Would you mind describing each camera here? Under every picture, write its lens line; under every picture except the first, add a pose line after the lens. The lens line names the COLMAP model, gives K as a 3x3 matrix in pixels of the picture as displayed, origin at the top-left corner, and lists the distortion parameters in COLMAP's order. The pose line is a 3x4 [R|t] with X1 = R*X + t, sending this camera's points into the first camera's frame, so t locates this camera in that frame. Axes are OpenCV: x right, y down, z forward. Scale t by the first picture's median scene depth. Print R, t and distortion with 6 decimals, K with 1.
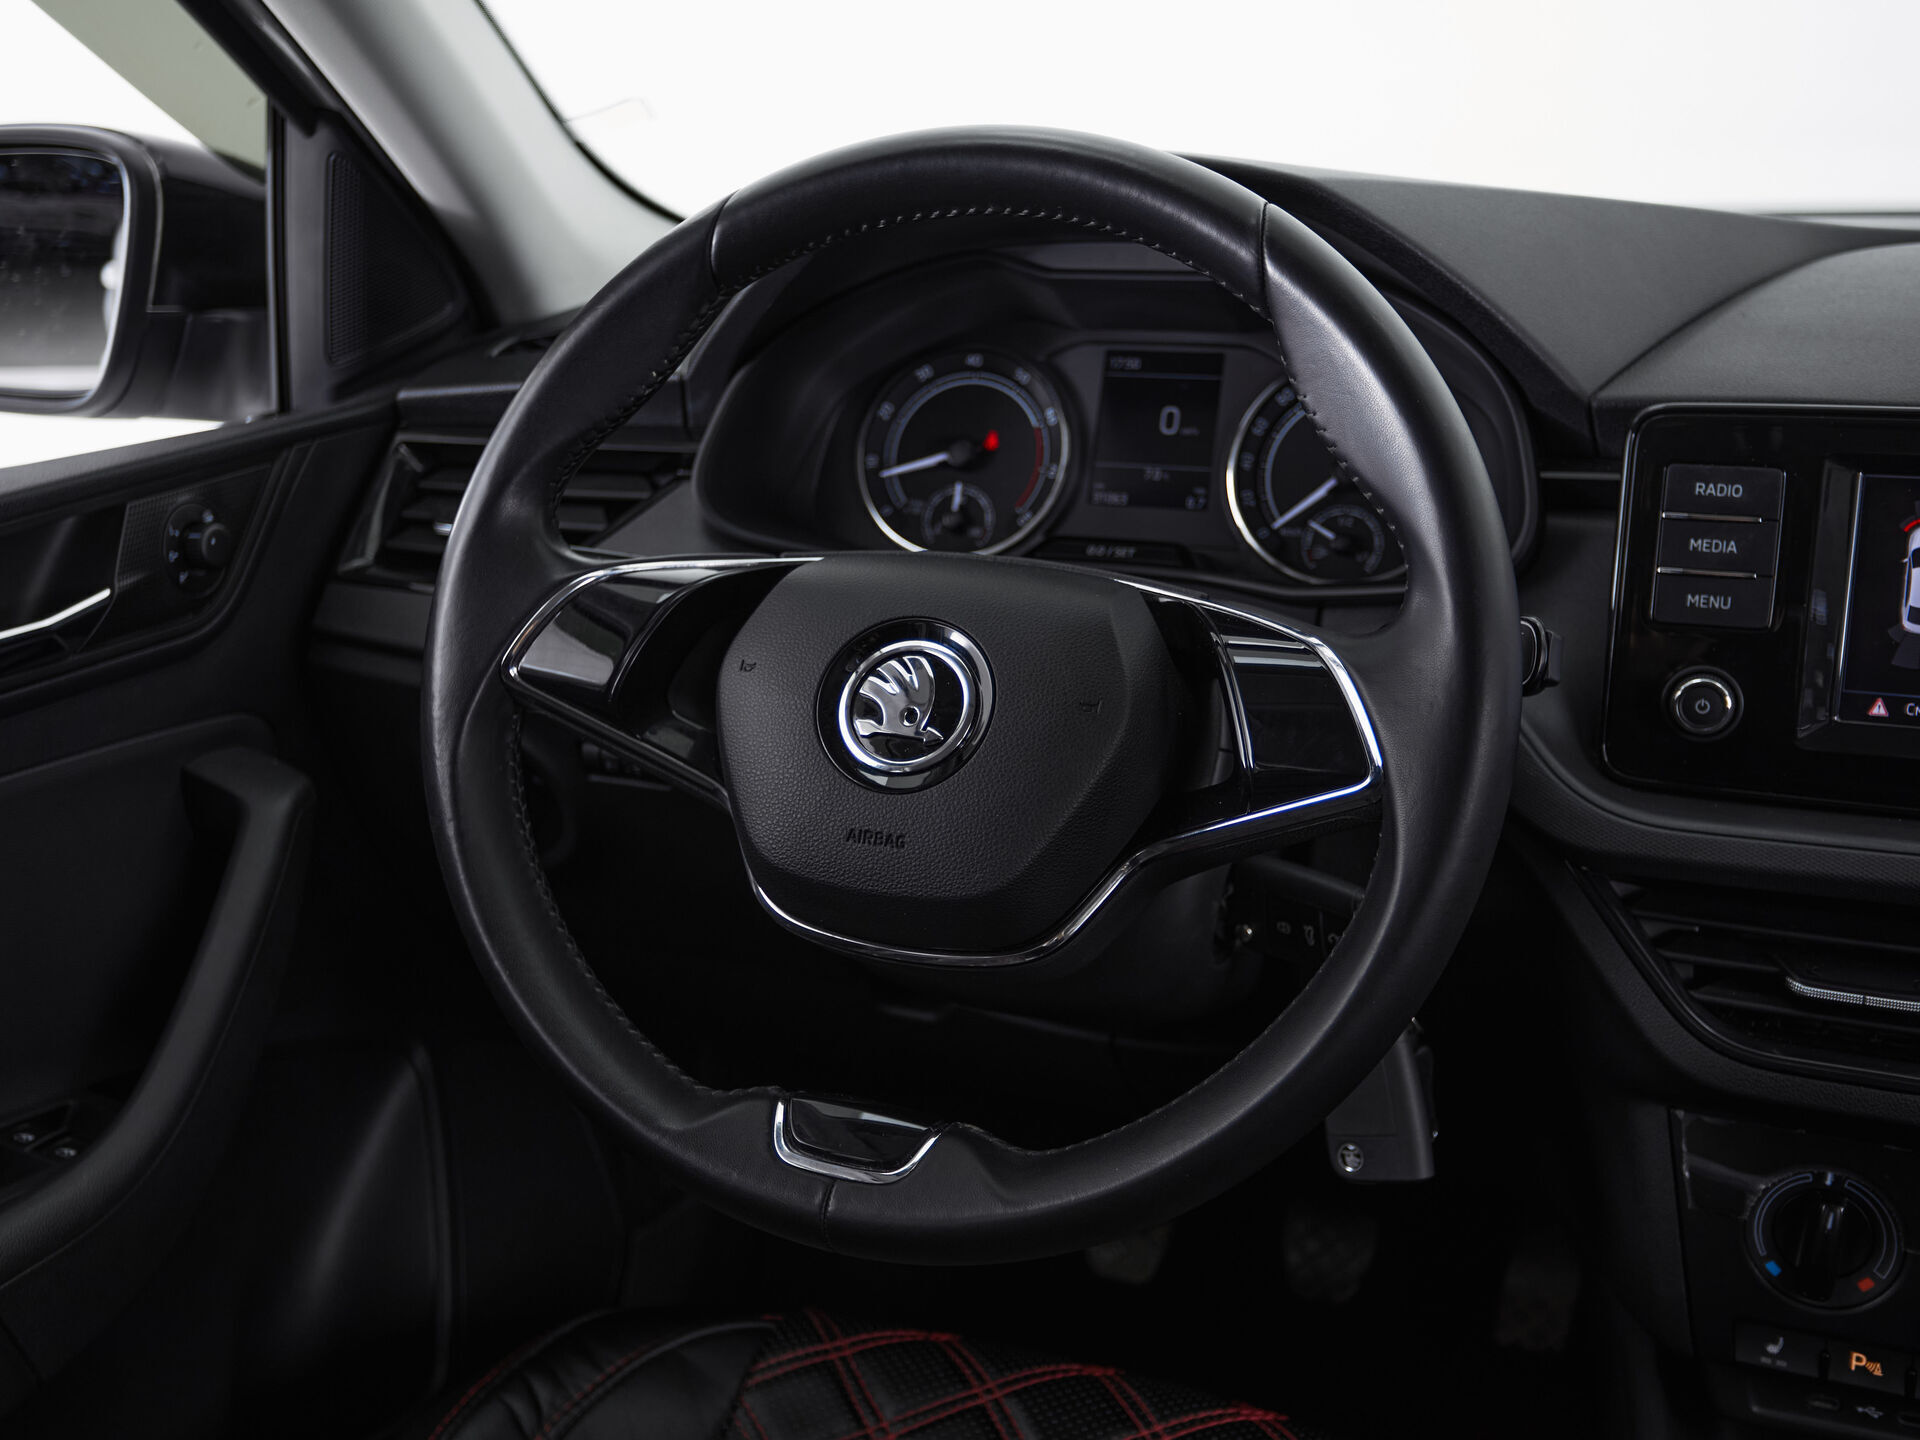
lens RADIAL K [[2130.1, 0, 886.2], [0, 2130.1, 710.1], [0, 0, 1]] dist [0.036833, 0.000000]
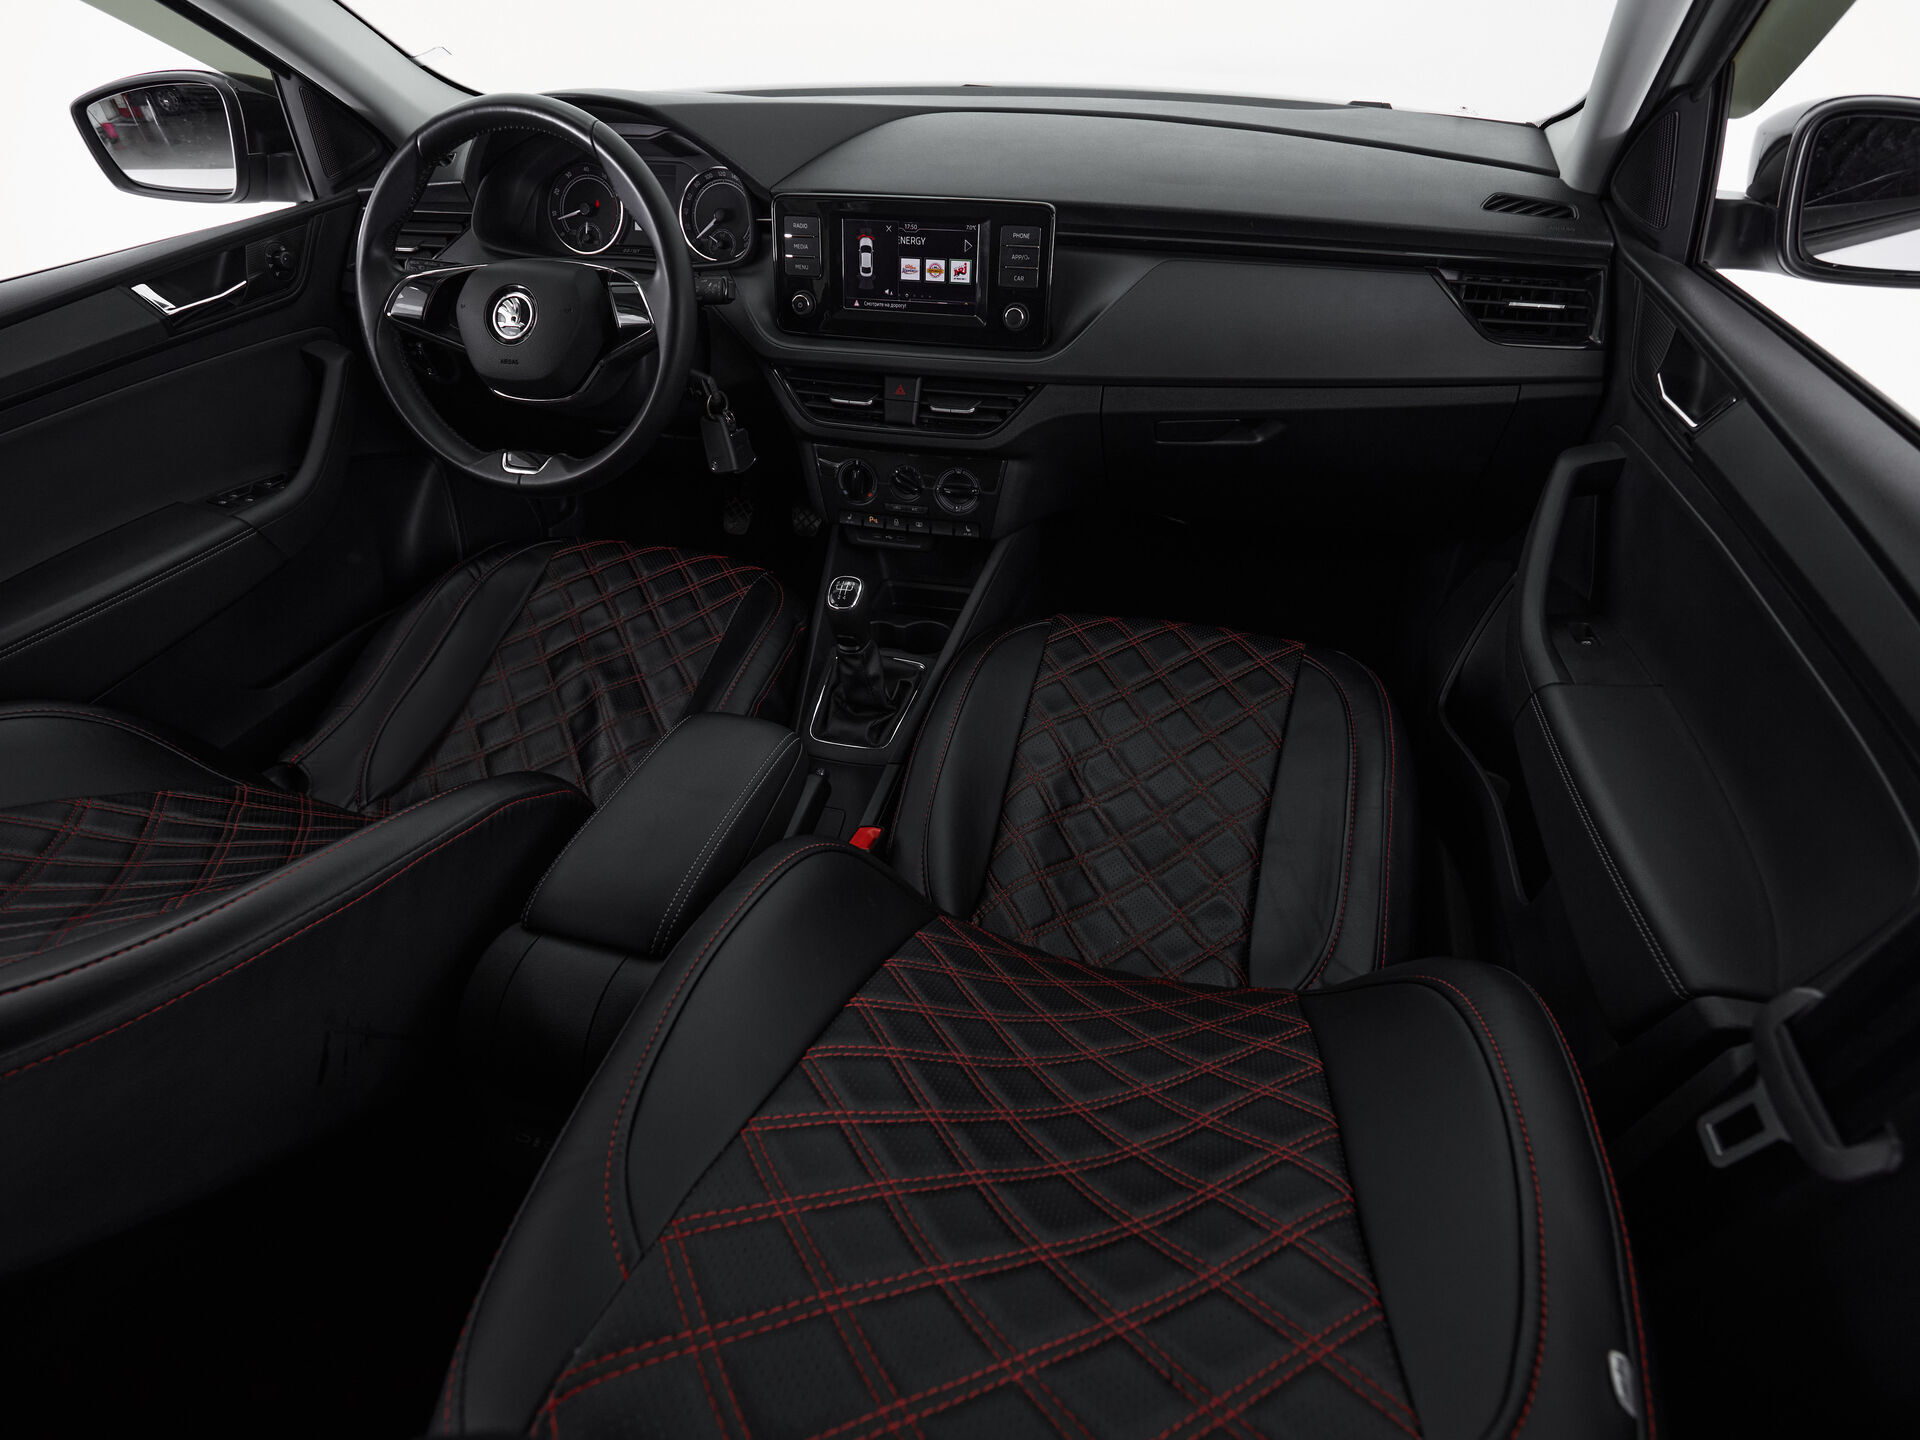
lens RADIAL K [[1045.0, 0, 953.0], [0, 1045.0, 722.4], [0, 0, 1]] dist [-0.004367, 0.003199]
pose [[0.993732, -0.072562, 0.085036, 0.394554], [0.036008, 0.927928, 0.371016, 0.005313], [-0.105829, -0.365629, 0.924725, -0.553791]]
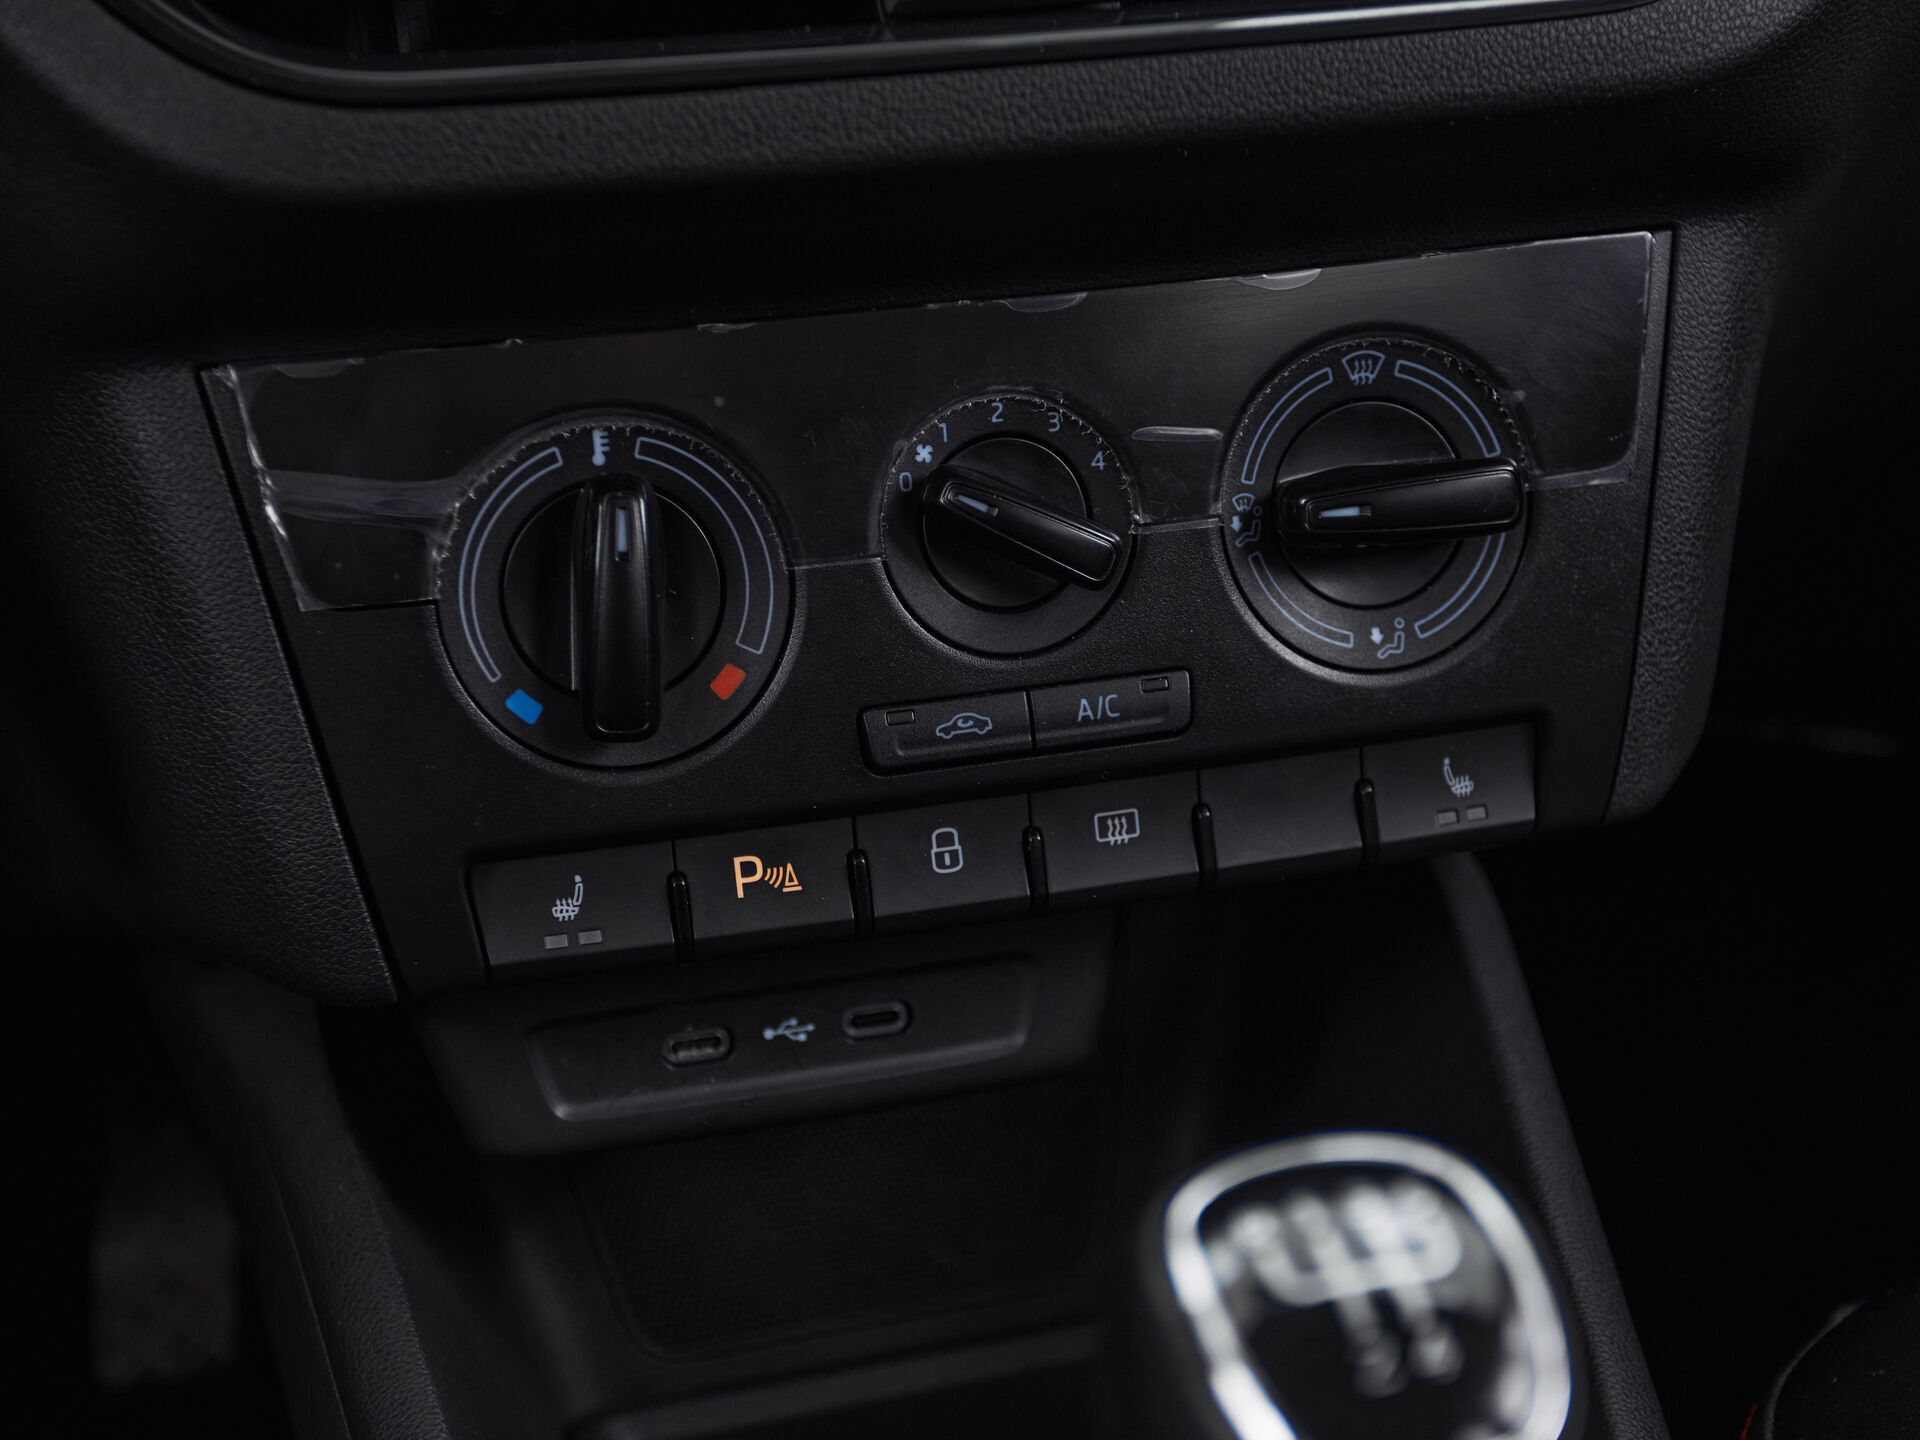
lens RADIAL K [[2797.9, 0, 954.3], [0, 2797.9, 790.3], [0, 0, 1]] dist [0.047254, 0.000000]
pose [[0.819909, -0.201734, 0.535772, 0.182877], [0.207440, 0.976949, 0.050398, 0.252223], [-0.533589, 0.069819, 0.842857, 0.485780]]
